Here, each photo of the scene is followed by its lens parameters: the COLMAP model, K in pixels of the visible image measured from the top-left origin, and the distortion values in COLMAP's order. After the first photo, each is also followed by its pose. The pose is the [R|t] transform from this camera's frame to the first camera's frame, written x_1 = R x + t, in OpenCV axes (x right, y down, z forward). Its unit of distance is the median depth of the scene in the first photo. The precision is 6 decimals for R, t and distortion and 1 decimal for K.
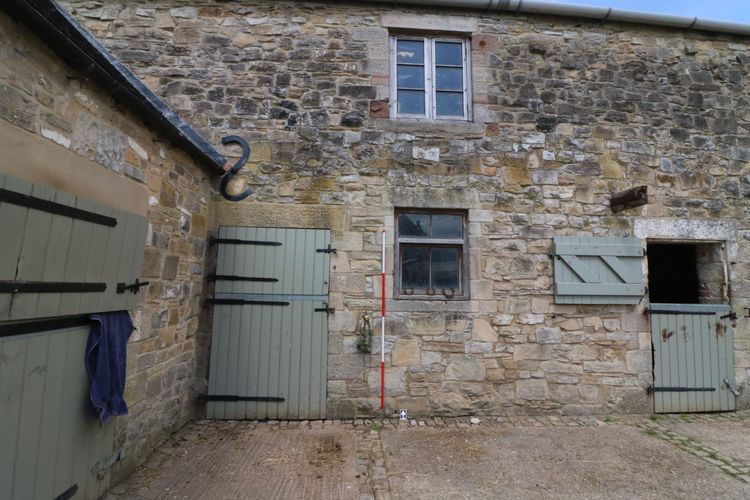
lens RADIAL K [[348.0, 0, 378.4], [0, 348.0, 247.6], [0, 0, 1]] dist [0.000462, -0.013516]
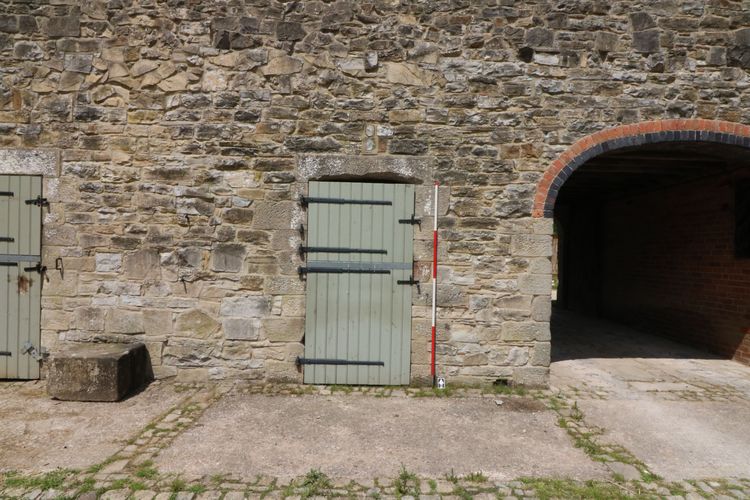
lens RADIAL K [[419.0, 0, 378.7], [0, 419.0, 249.7], [0, 0, 1]] dist [-0.000269, -0.010035]
pose [[0.998655, 0.005297, -0.051572, 1.957611], [-0.000515, 0.995732, 0.092294, 0.066316], [0.051841, -0.092143, 0.994395, 0.055087]]
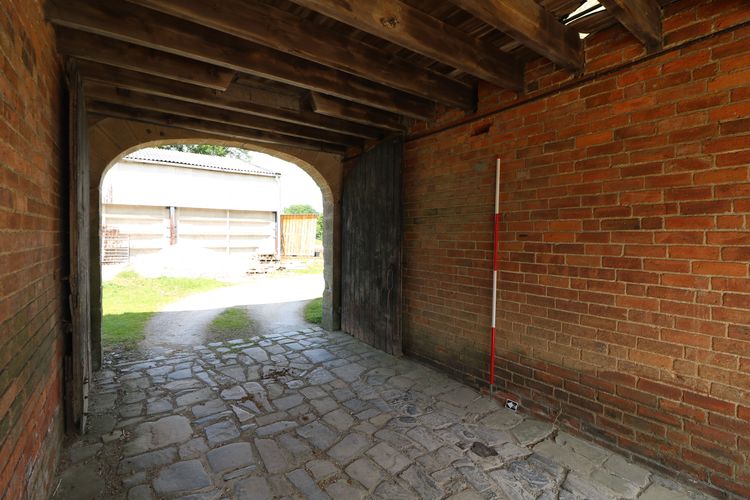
lens RADIAL K [[348.0, 0, 378.4], [0, 348.0, 247.6], [0, 0, 1]] dist [0.000462, -0.013516]
pose [[0.843699, -0.027682, 0.536102, 2.414024], [-0.047165, 0.990985, 0.125397, 0.197850], [-0.534740, -0.131083, 0.834788, 1.525359]]
